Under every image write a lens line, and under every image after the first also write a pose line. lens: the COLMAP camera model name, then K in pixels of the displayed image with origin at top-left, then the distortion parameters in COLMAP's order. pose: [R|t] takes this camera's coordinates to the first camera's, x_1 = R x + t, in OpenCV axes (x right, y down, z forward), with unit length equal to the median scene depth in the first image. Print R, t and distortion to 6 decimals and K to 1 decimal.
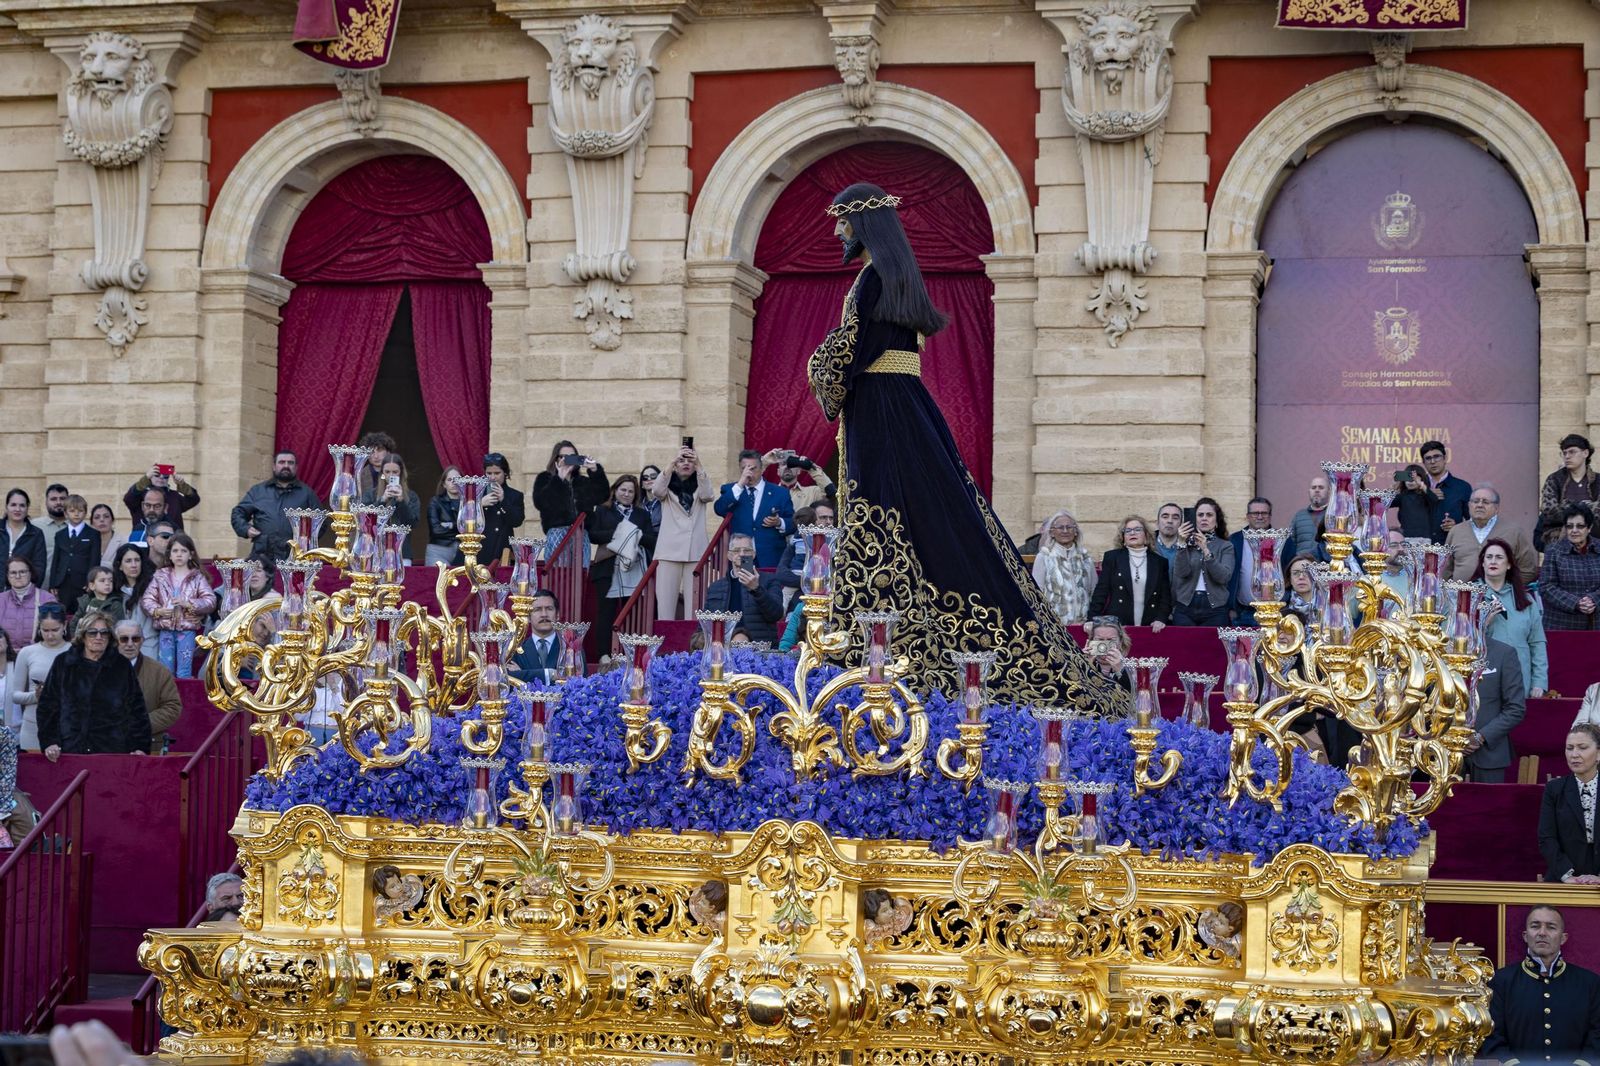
lens RADIAL K [[3233.7, 0, 809.8], [0, 3233.7, 549.8], [0, 0, 1]] dist [0.043883, 0.000000]
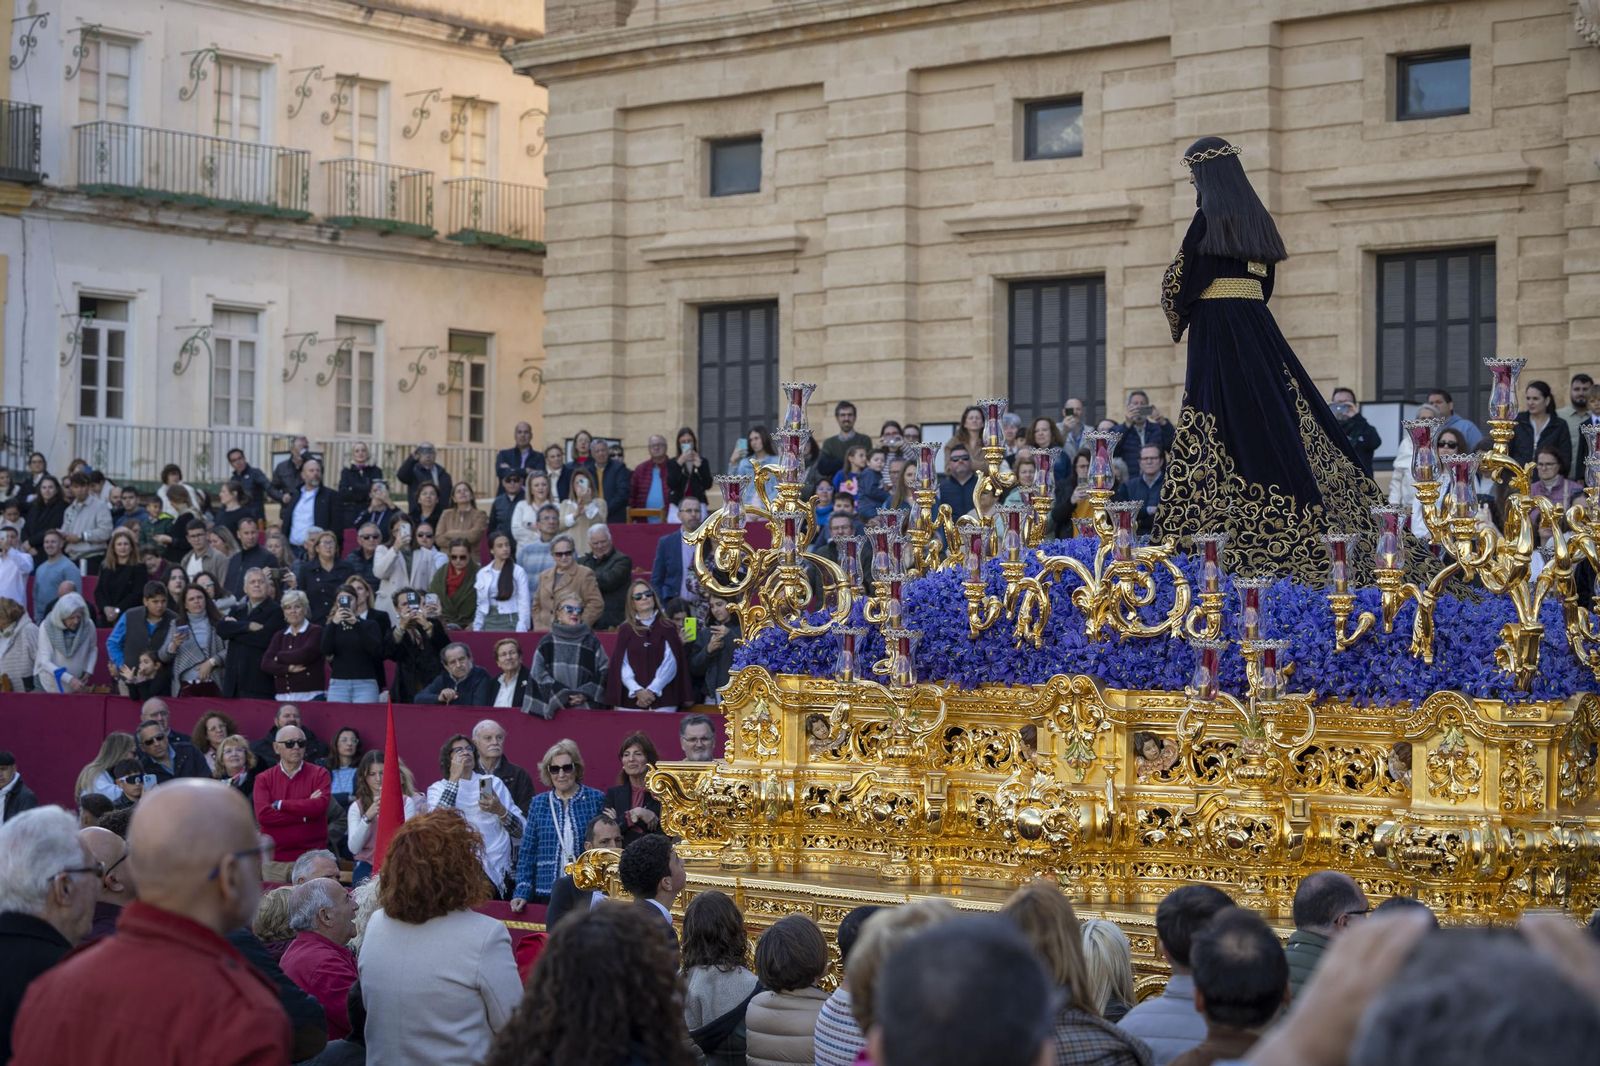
lens RADIAL K [[3233.7, 0, 788.0], [0, 3233.7, 522.3], [0, 0, 1]] dist [0.043883, 0.000000]
pose [[0.890319, -0.027384, -0.454512, 0.448618], [0.037852, 0.999186, 0.013946, 0.004785], [0.453760, -0.029621, 0.890631, -0.134553]]
